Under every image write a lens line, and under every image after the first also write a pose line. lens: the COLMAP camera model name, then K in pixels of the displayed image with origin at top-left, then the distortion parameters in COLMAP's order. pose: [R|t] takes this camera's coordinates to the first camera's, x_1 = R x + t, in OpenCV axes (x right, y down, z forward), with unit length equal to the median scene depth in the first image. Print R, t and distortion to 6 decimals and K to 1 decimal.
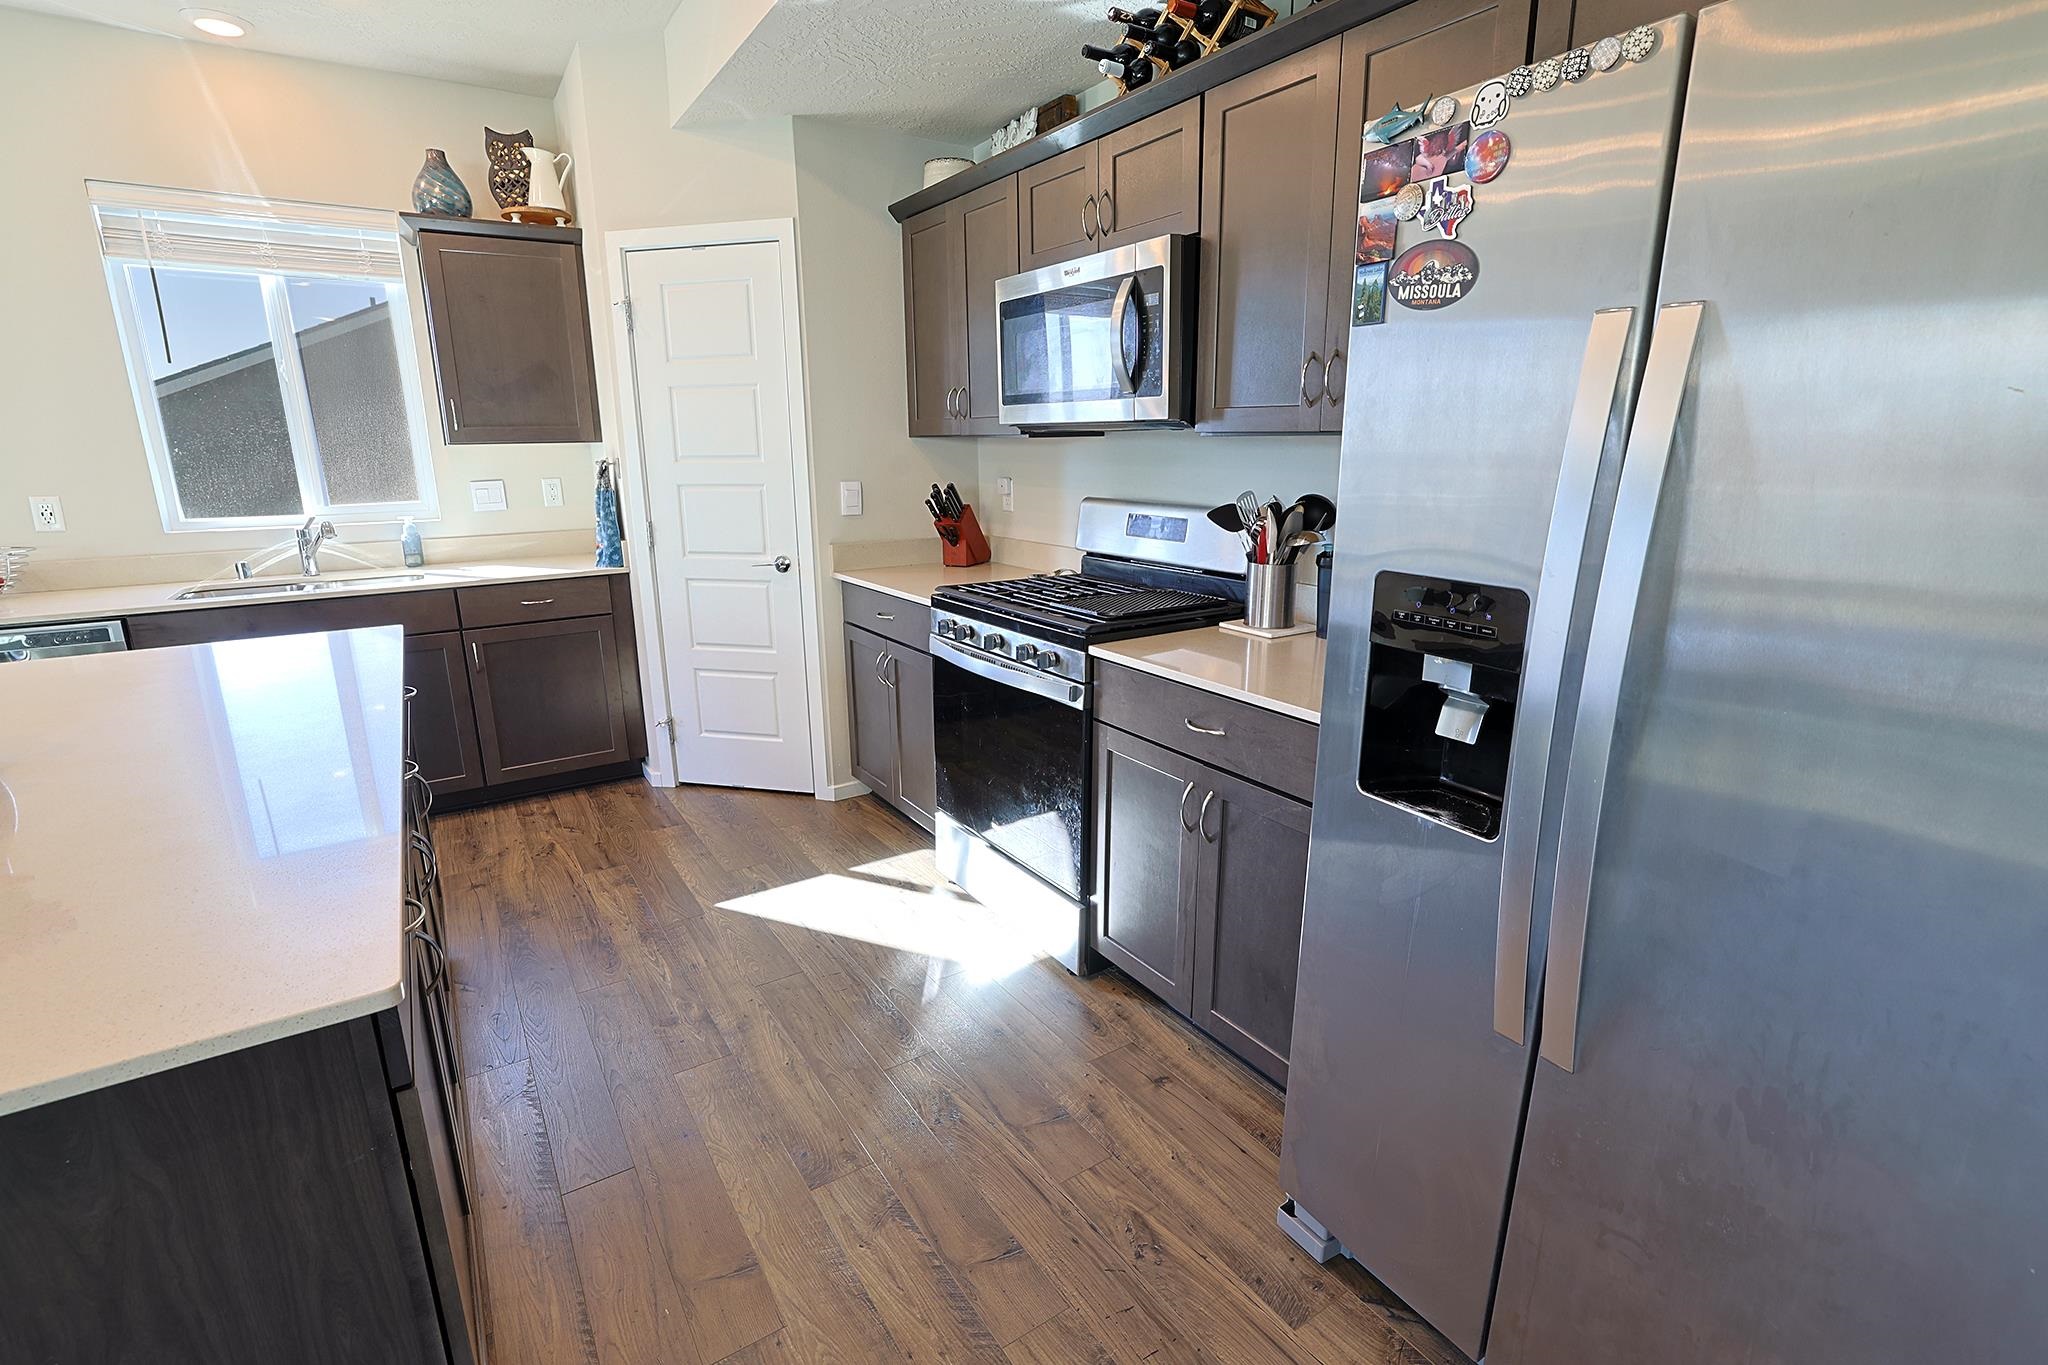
lens RADIAL K [[927.2, 0, 1016.6], [0, 927.2, 686.7], [0, 0, 1]] dist [-0.003365, -0.000498]
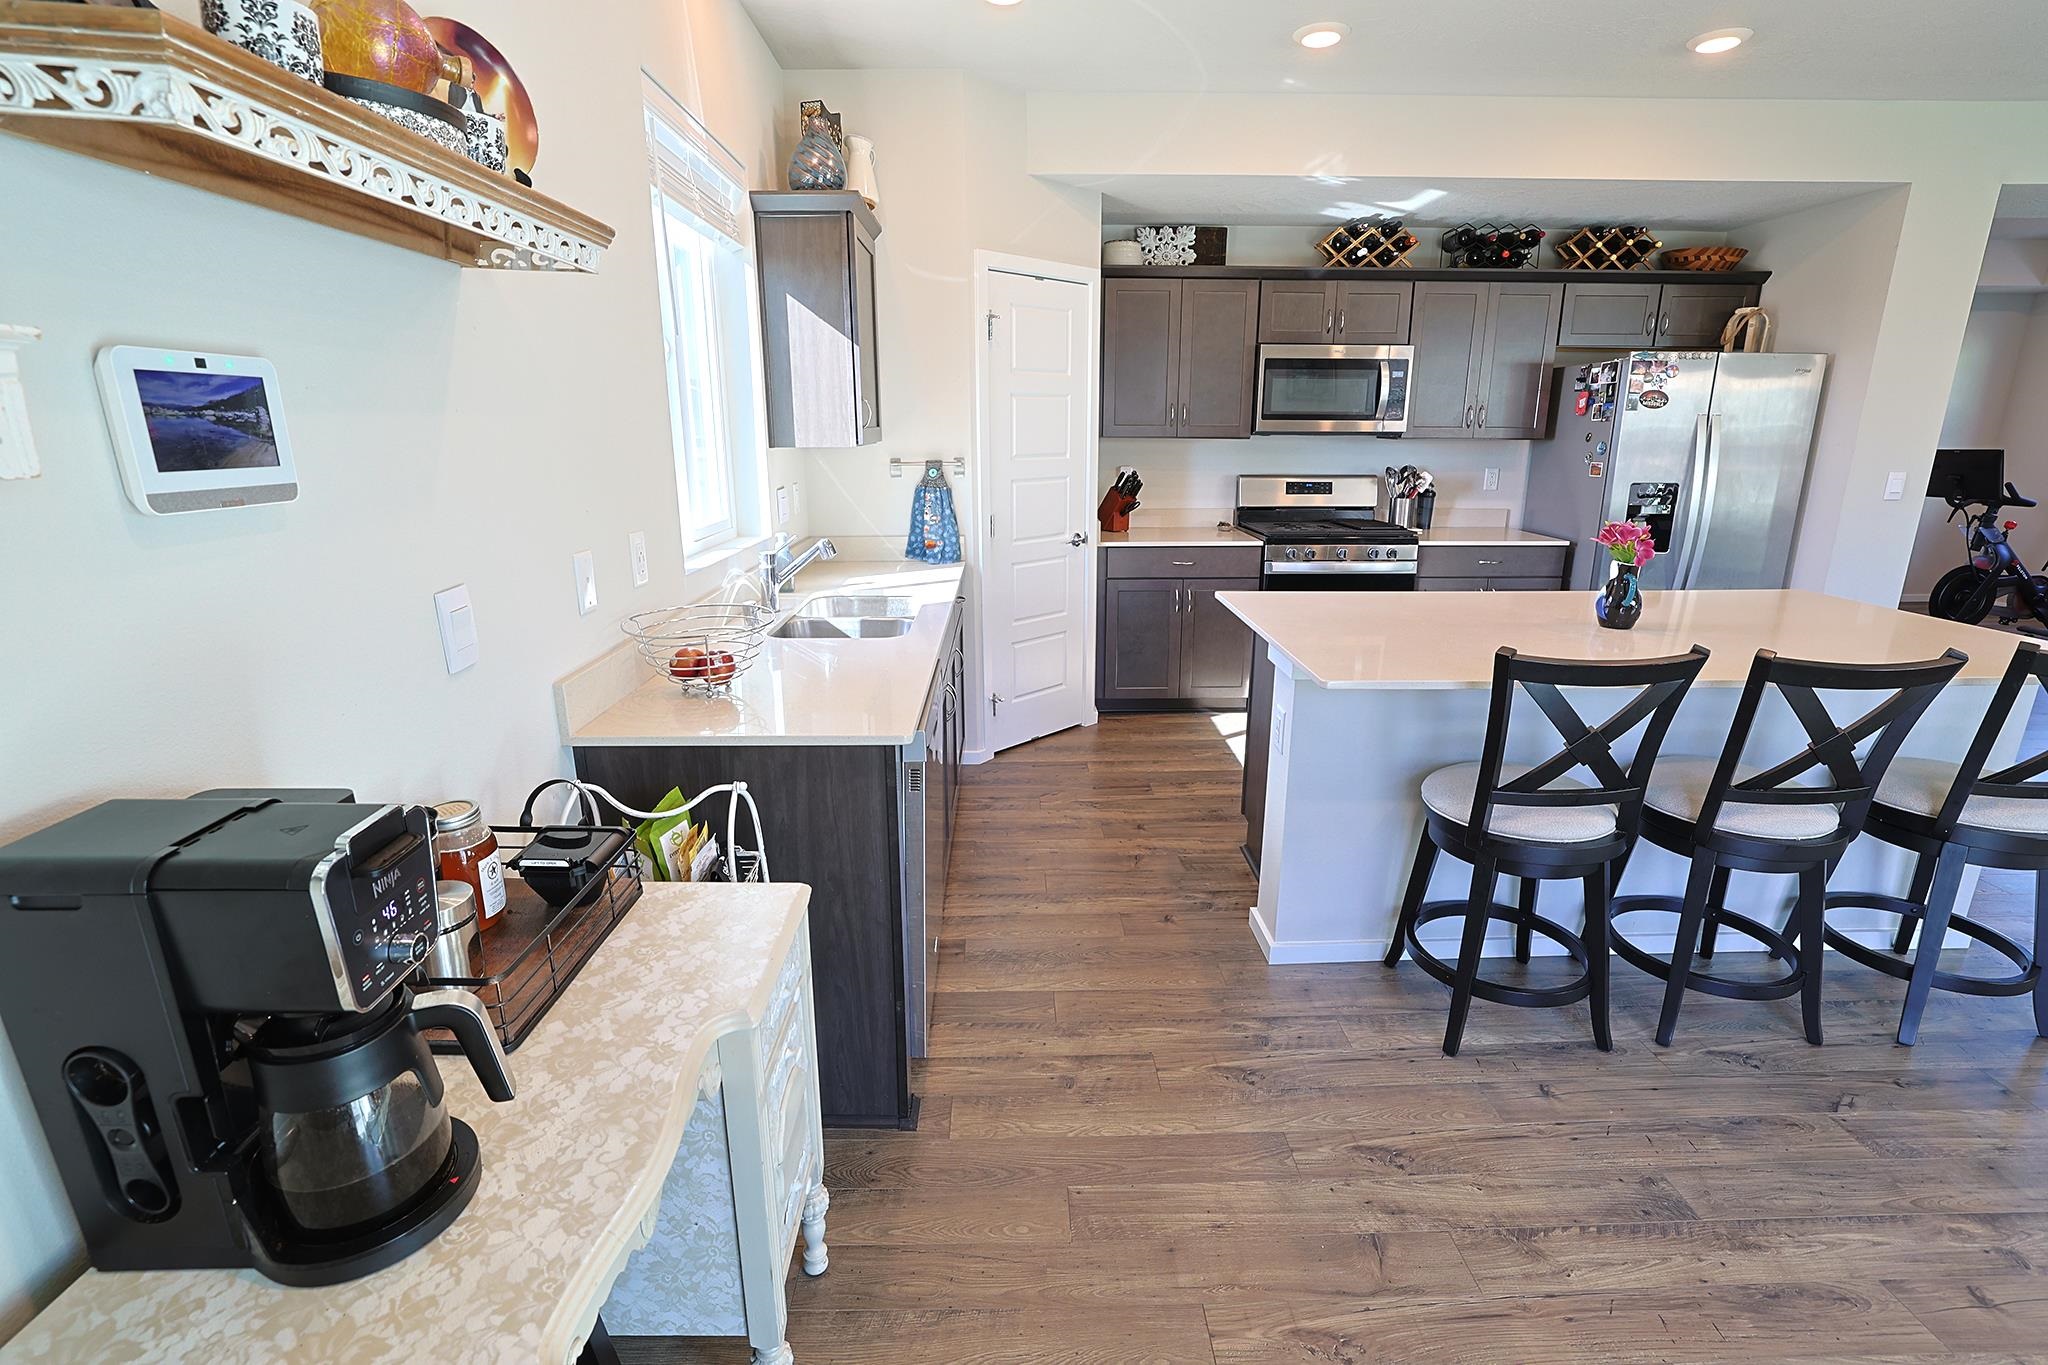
lens RADIAL K [[927.2, 0, 1022.7], [0, 927.2, 670.7], [0, 0, 1]] dist [-0.003365, -0.000498]
pose [[0.518226, -0.211161, 0.828766, -1.541601], [0.212979, 0.970376, 0.114066, -0.134479], [-0.828301, 0.117398, 0.547846, 0.453973]]
